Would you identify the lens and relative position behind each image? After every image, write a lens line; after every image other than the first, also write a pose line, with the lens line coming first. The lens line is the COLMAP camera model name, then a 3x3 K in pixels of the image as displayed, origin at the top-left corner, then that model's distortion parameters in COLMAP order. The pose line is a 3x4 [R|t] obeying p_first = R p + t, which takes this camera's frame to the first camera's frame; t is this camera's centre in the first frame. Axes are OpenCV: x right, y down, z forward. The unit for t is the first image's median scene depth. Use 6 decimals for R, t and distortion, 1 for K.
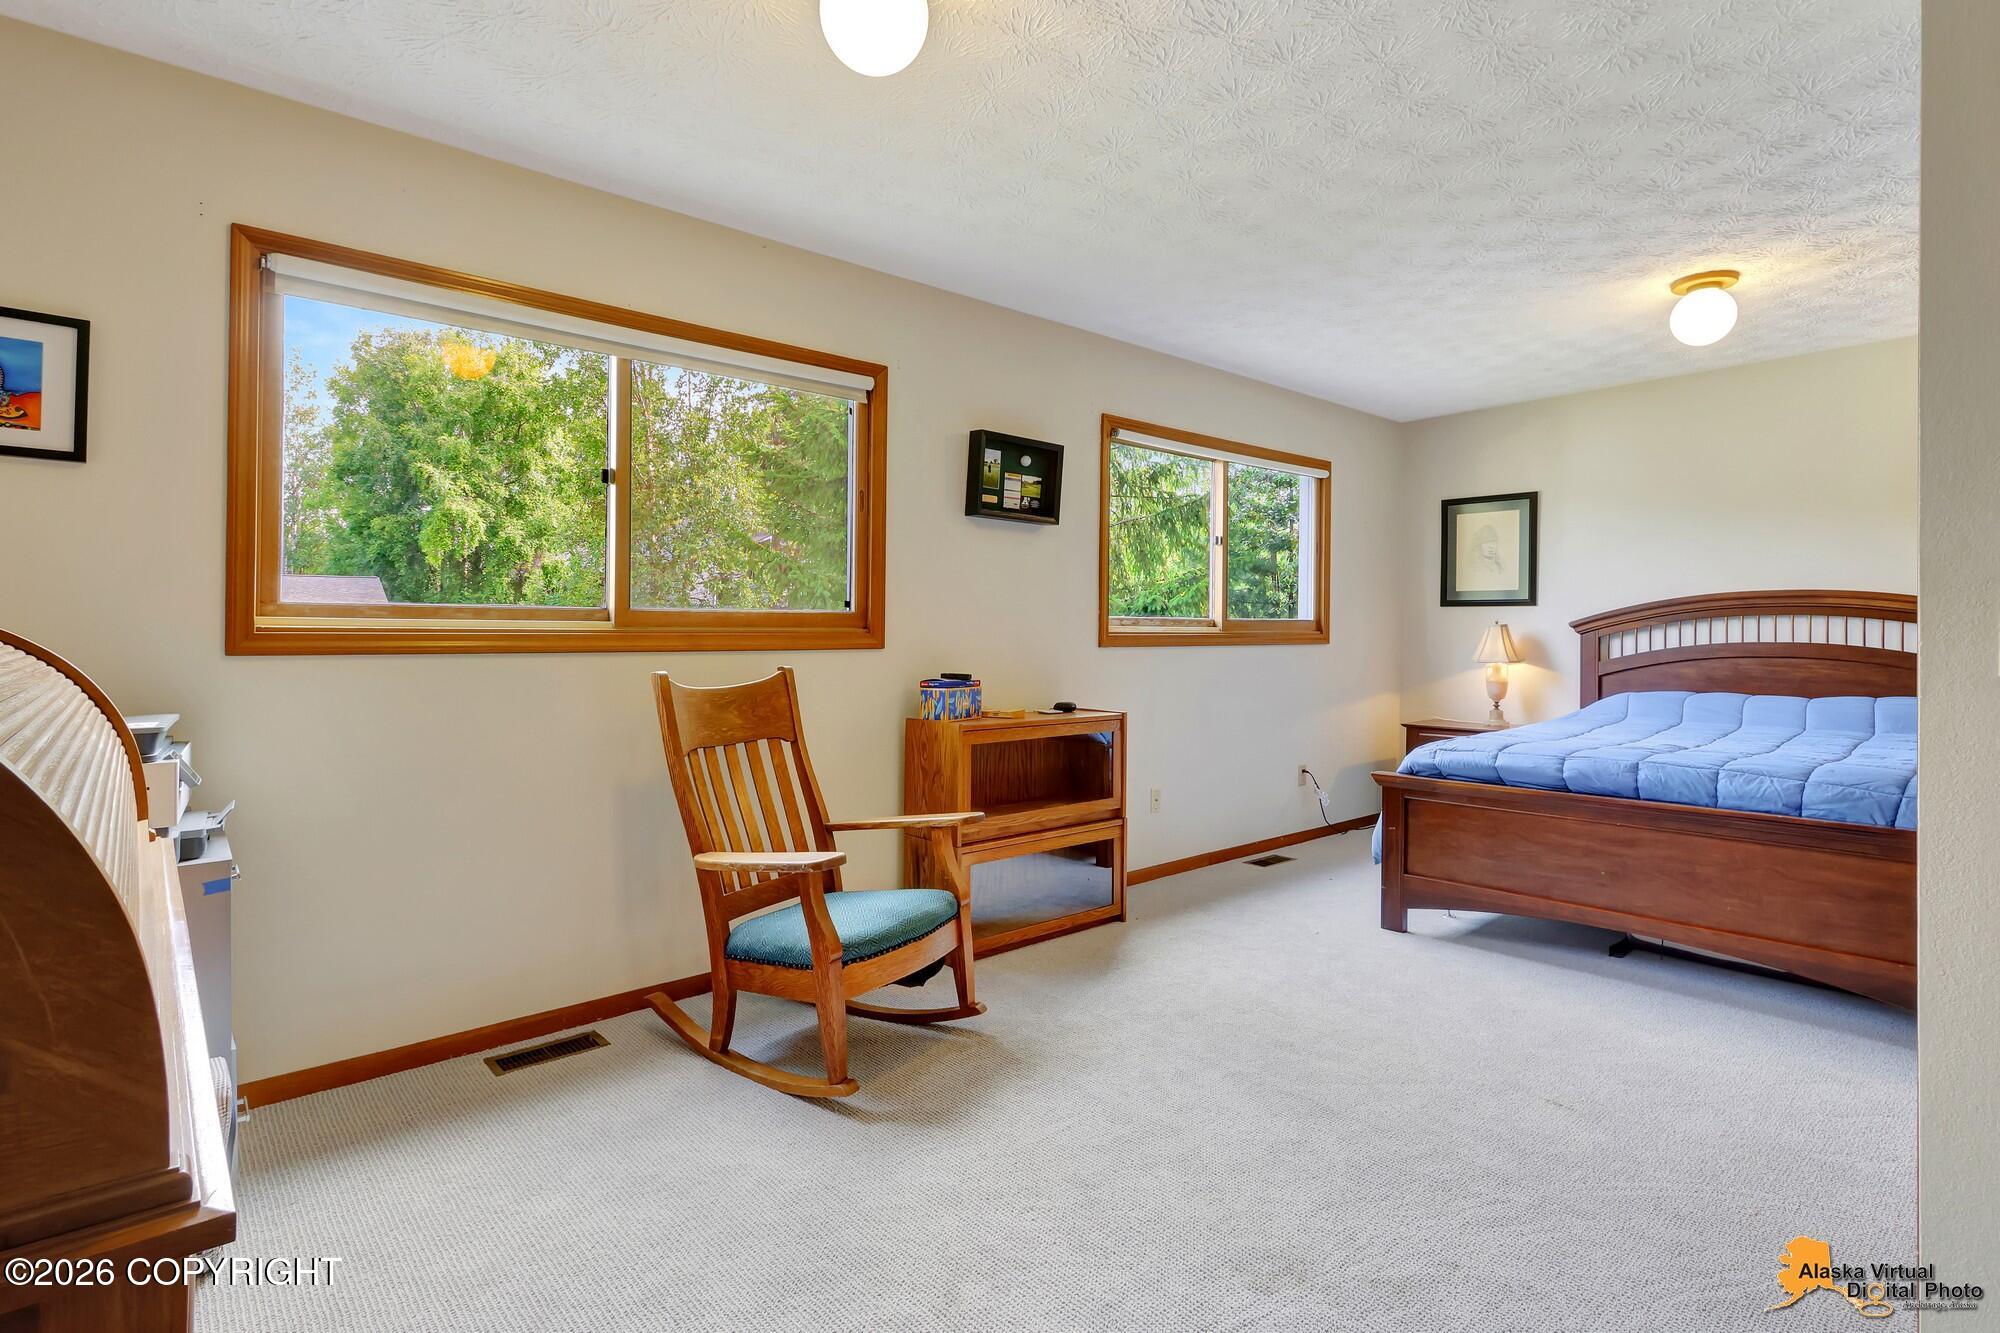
lens RADIAL K [[971.8, 0, 1008.3], [0, 971.8, 627.3], [0, 0, 1]] dist [-0.003096, -0.000595]
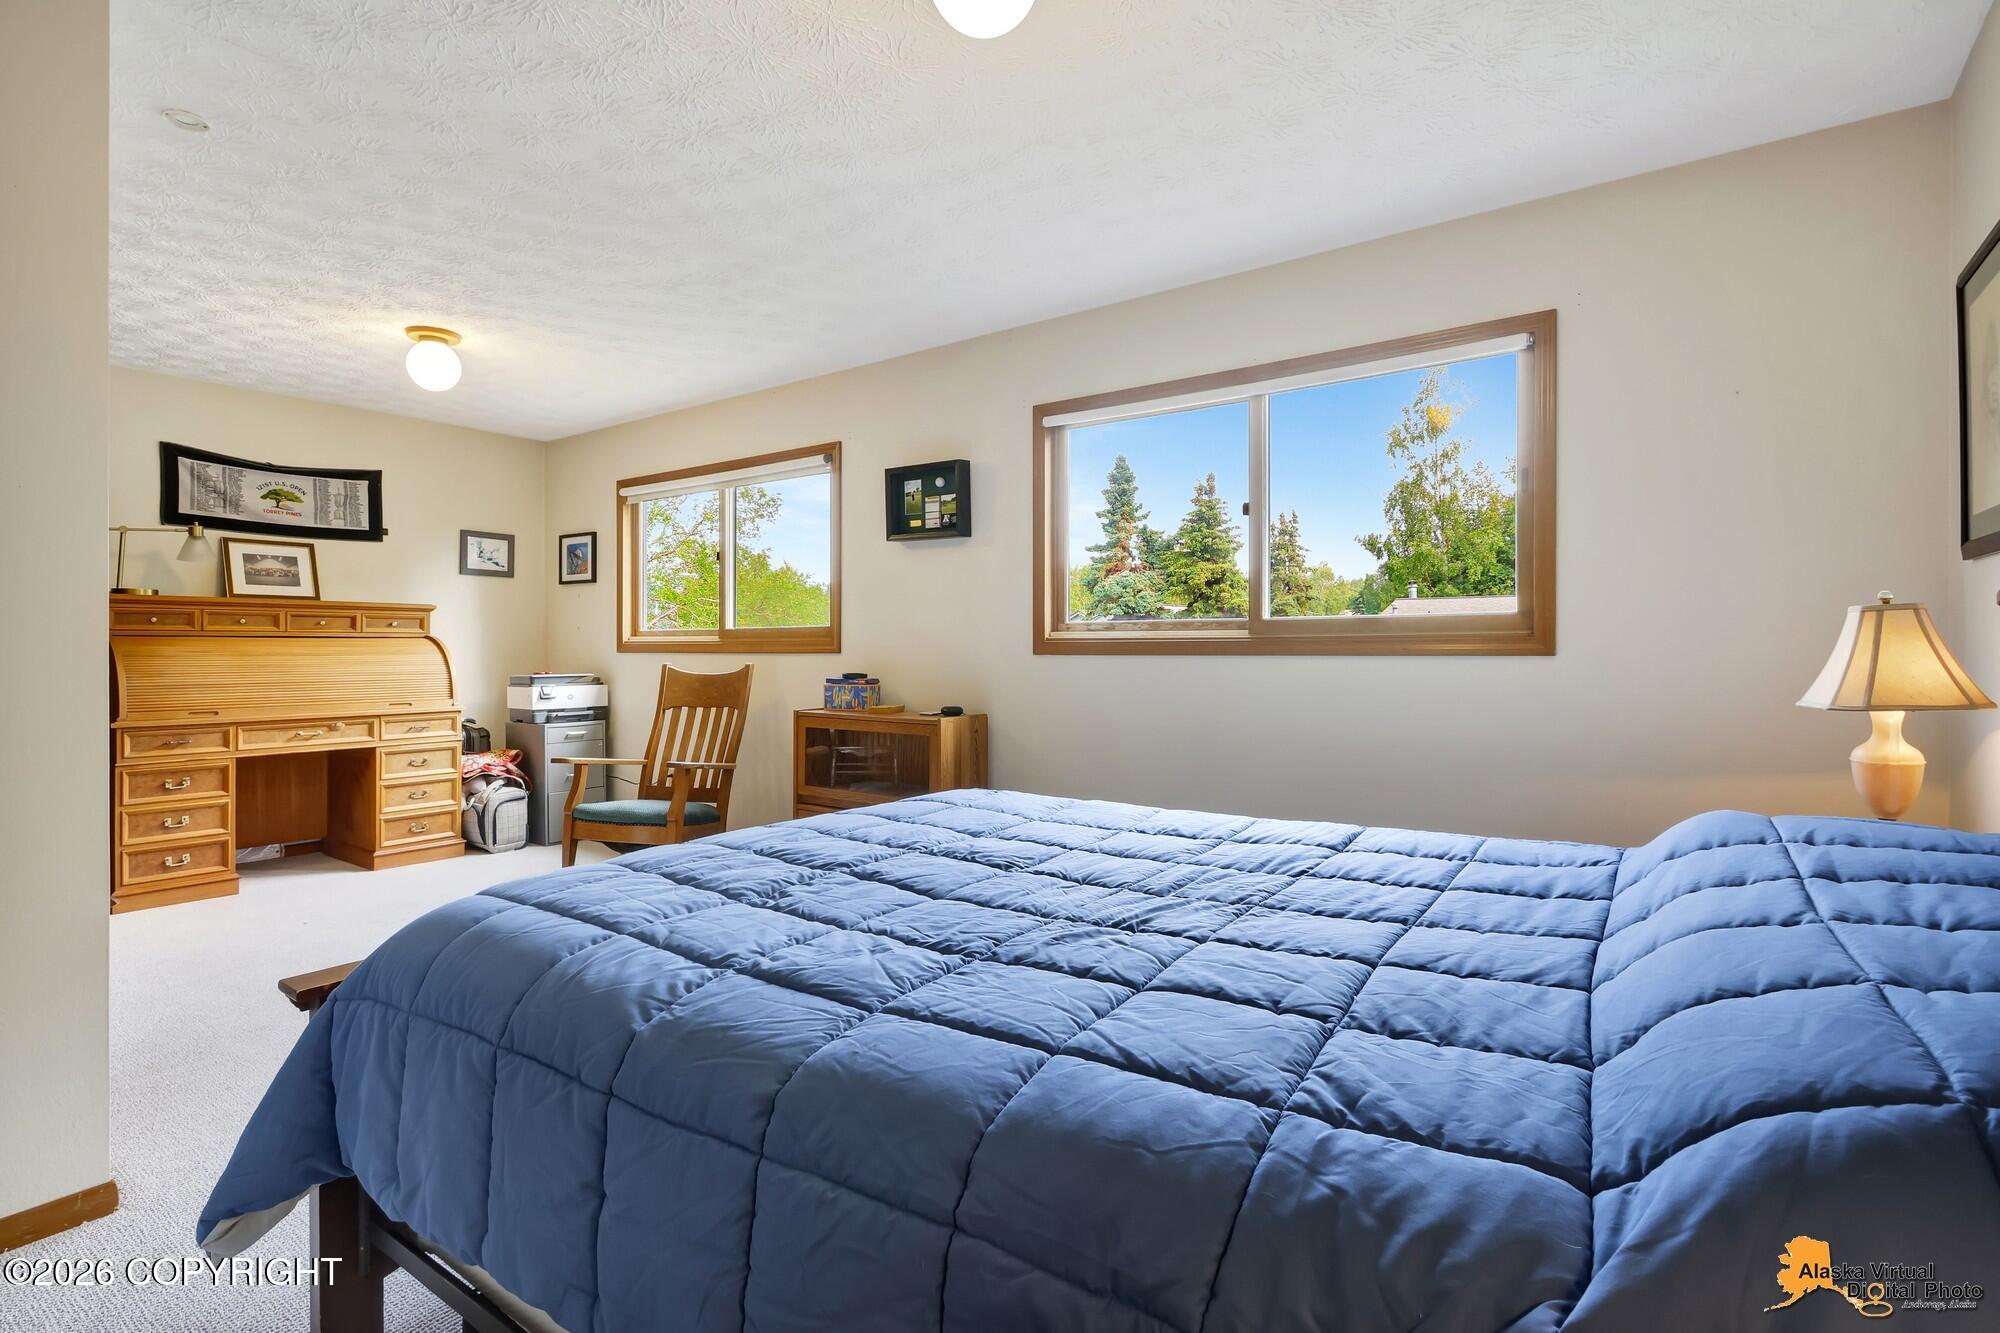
lens RADIAL K [[971.8, 0, 1008.3], [0, 971.8, 627.3], [0, 0, 1]] dist [-0.003096, -0.000595]
pose [[0.216104, -0.017199, -0.976219, 1.079241], [0.013261, 0.999804, -0.014679, 0.007707], [0.976280, -0.009774, 0.216290, 0.828928]]
